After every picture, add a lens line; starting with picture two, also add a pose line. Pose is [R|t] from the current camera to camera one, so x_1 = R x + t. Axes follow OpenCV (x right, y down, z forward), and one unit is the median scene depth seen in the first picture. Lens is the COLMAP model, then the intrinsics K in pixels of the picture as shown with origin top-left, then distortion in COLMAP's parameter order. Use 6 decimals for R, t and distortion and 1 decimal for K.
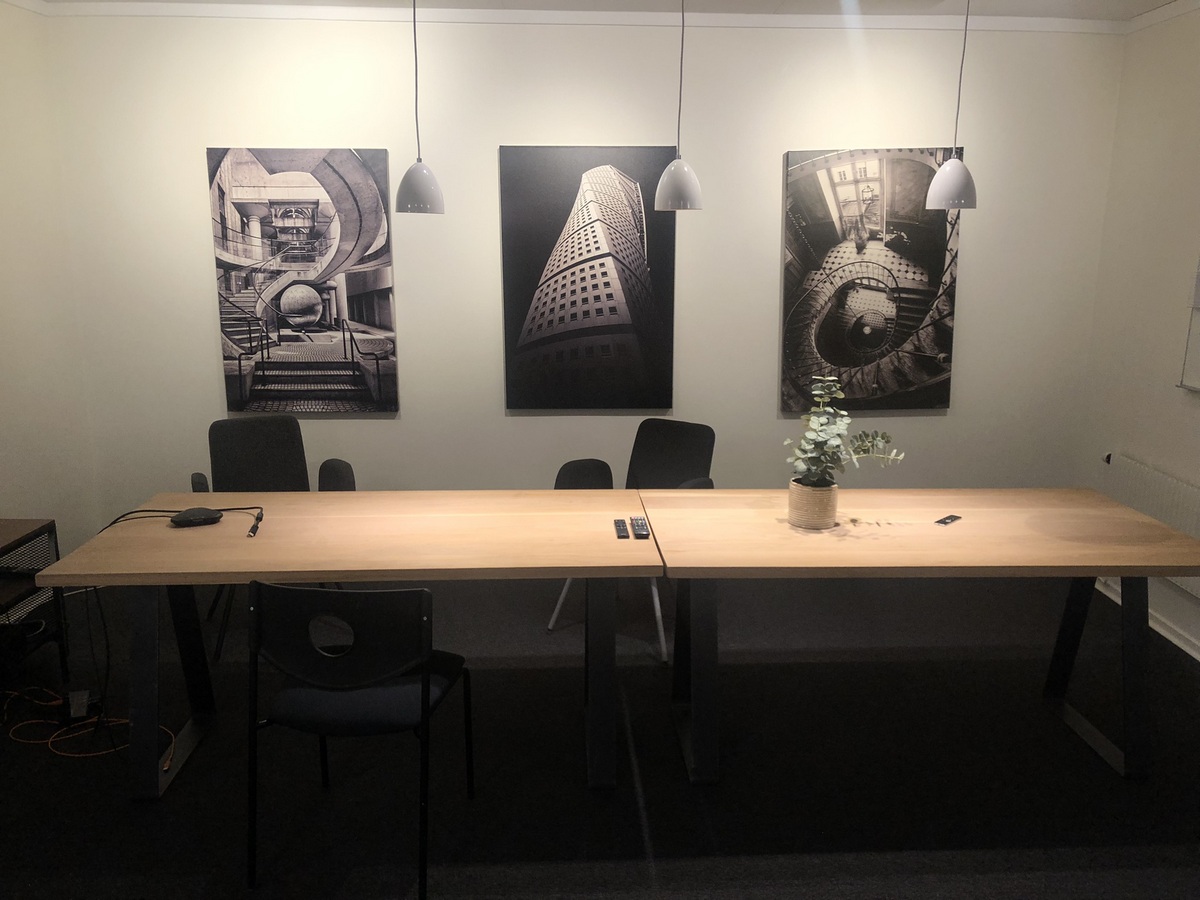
lens RADIAL K [[976.2, 0, 598.2], [0, 976.2, 438.2], [0, 0, 1]] dist [0.042390, -0.045408]
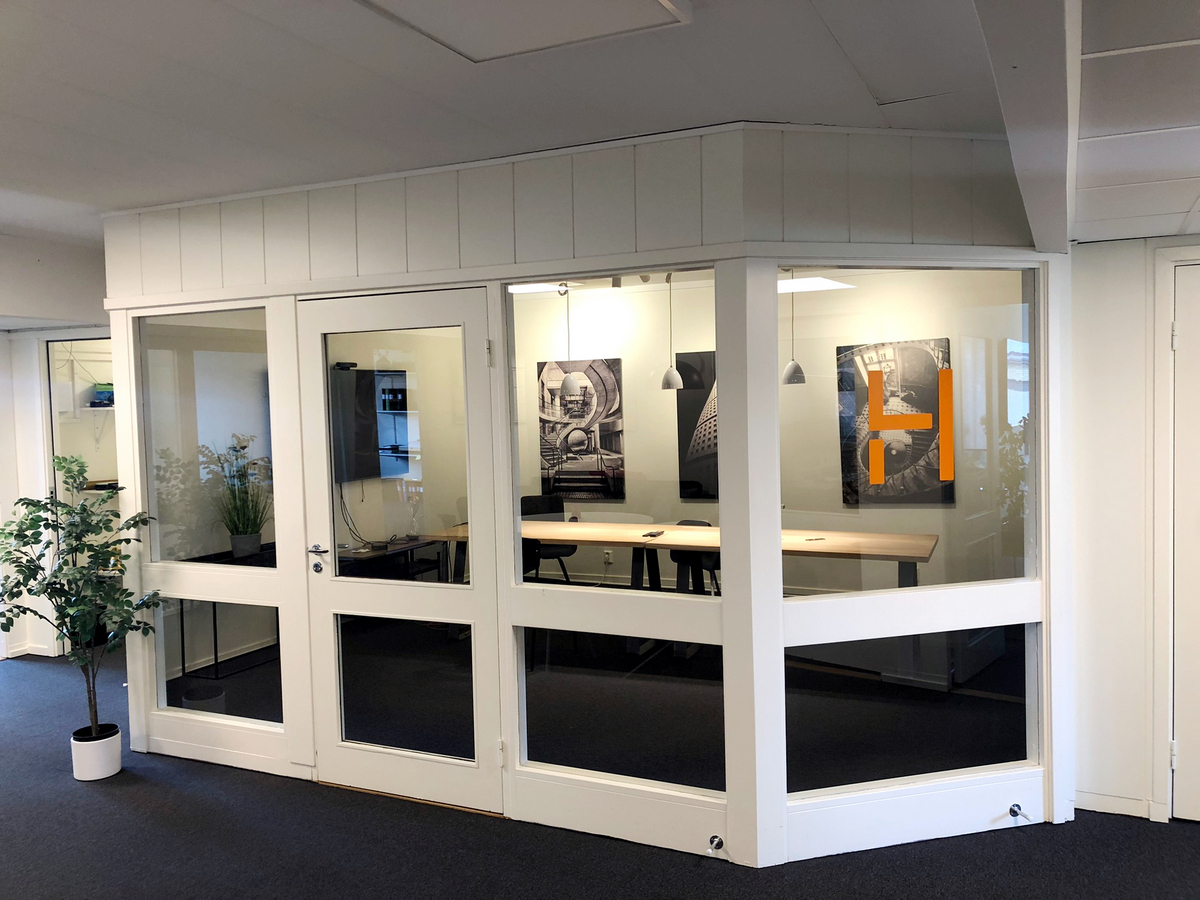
lens RADIAL K [[976.2, 0, 600.9], [0, 976.2, 448.7], [0, 0, 1]] dist [0.042390, -0.045408]
pose [[0.893113, -0.008487, -0.449752, 0.578065], [-0.057023, 0.989620, -0.131911, 0.123609], [0.446203, 0.143458, 0.883359, -0.629997]]
